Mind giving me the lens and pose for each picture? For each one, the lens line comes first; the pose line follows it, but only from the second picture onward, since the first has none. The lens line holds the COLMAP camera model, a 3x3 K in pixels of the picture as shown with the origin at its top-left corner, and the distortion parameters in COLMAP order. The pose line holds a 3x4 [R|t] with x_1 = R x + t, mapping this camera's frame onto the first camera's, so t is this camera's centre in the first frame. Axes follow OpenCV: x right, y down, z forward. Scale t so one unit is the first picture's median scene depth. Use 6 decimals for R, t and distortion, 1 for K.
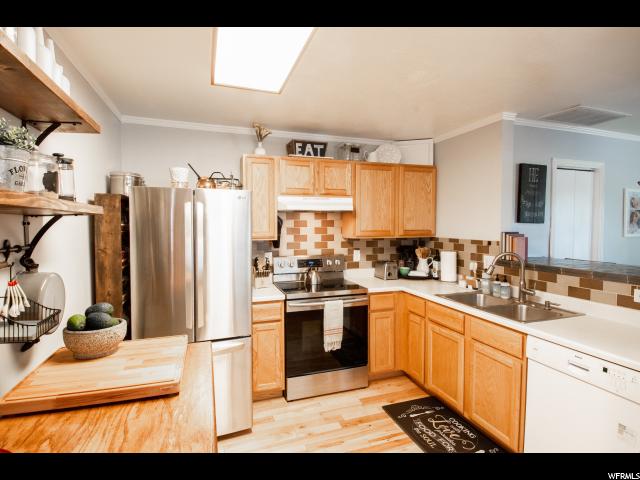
lens RADIAL K [[331.0, 0, 321.4], [0, 331.0, 236.5], [0, 0, 1]] dist [0.039573, -0.049299]
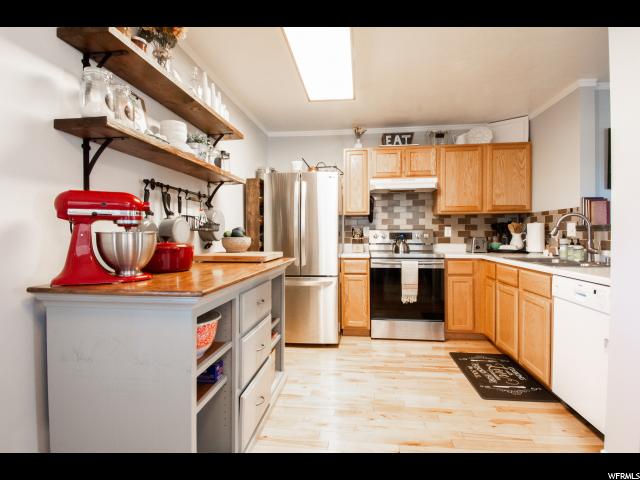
lens RADIAL K [[340.4, 0, 324.0], [0, 340.4, 237.3], [0, 0, 1]] dist [0.044934, -0.052177]
pose [[0.901382, 0.002740, -0.433016, 0.269680], [-0.015109, 0.999570, -0.025127, 0.132333], [0.432761, 0.029191, 0.901036, -0.237108]]
